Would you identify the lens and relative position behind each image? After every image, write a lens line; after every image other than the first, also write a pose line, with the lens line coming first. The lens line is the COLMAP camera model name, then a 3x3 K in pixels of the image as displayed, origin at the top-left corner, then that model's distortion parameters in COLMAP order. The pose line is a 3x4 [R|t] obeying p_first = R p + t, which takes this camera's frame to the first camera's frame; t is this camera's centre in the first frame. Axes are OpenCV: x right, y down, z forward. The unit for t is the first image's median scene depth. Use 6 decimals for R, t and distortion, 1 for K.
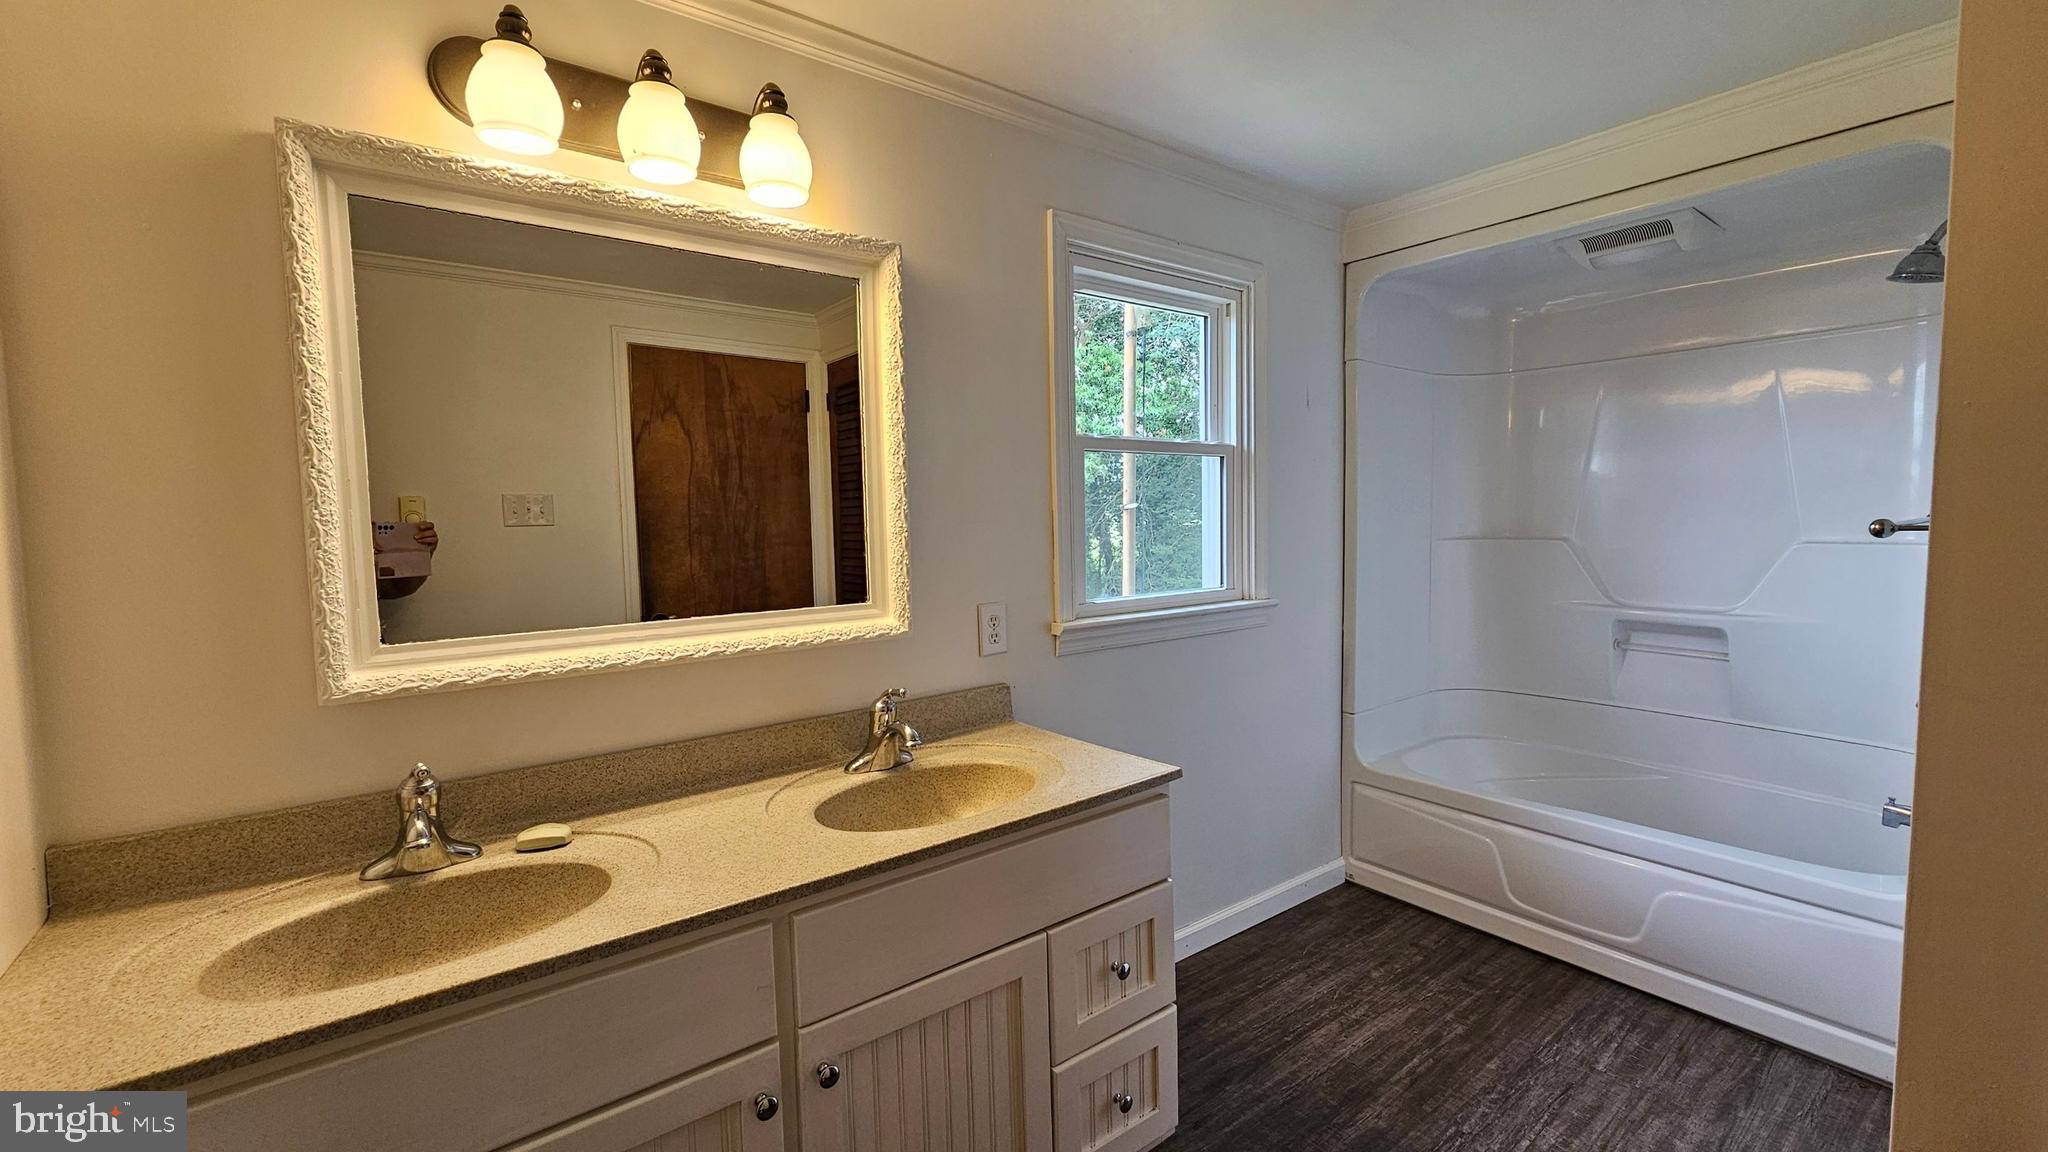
lens RADIAL K [[843.8, 0, 1033.4], [0, 843.8, 579.1], [0, 0, 1]] dist [0.004653, -0.000343]
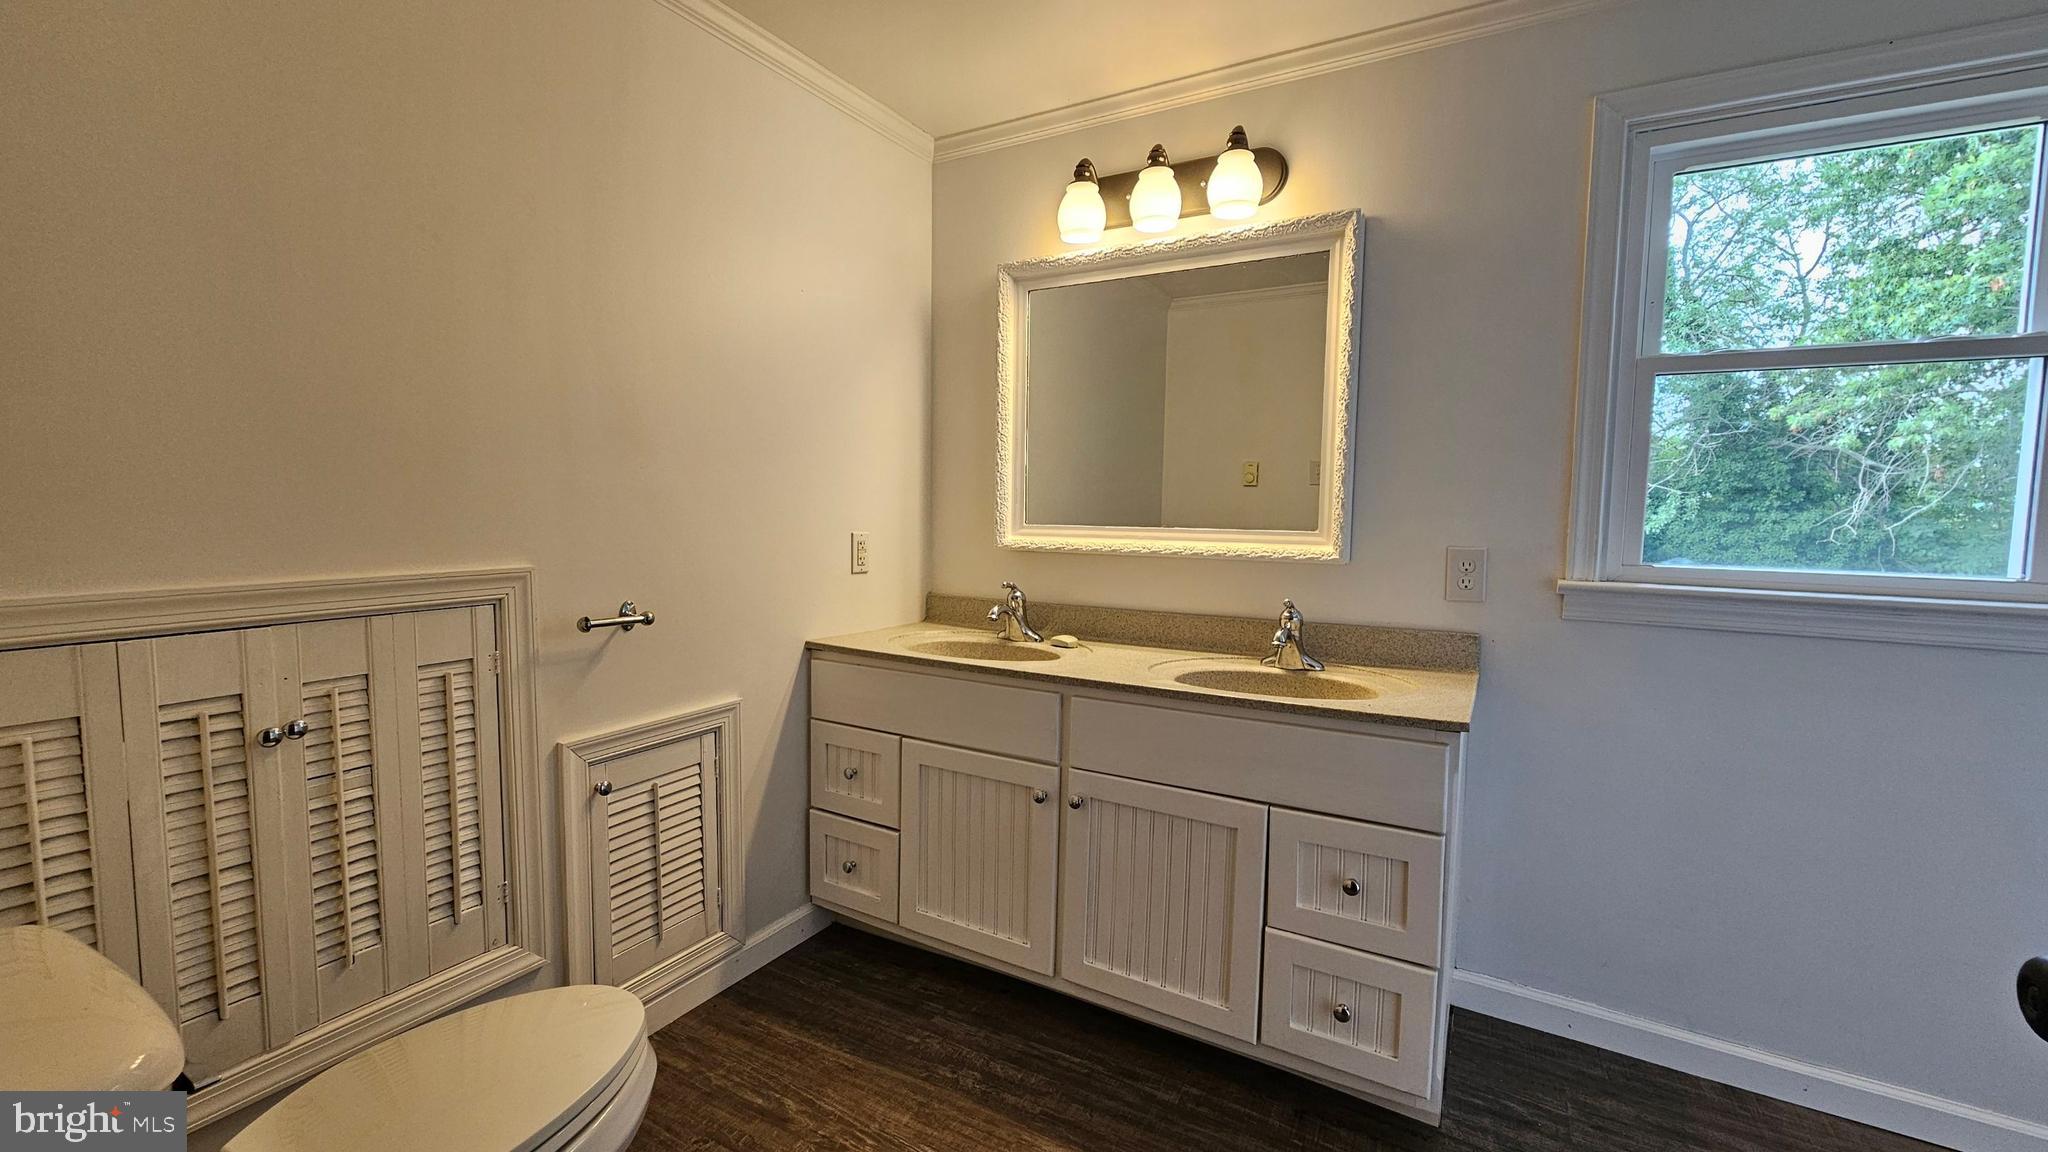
lens RADIAL K [[843.8, 0, 1038.9], [0, 843.8, 590.0], [0, 0, 1]] dist [0.004653, -0.000343]
pose [[0.393248, 0.098263, -0.914167, 0.893790], [-0.100373, 0.992918, 0.063550, 0.090118], [0.913937, 0.066767, 0.400326, 0.238879]]
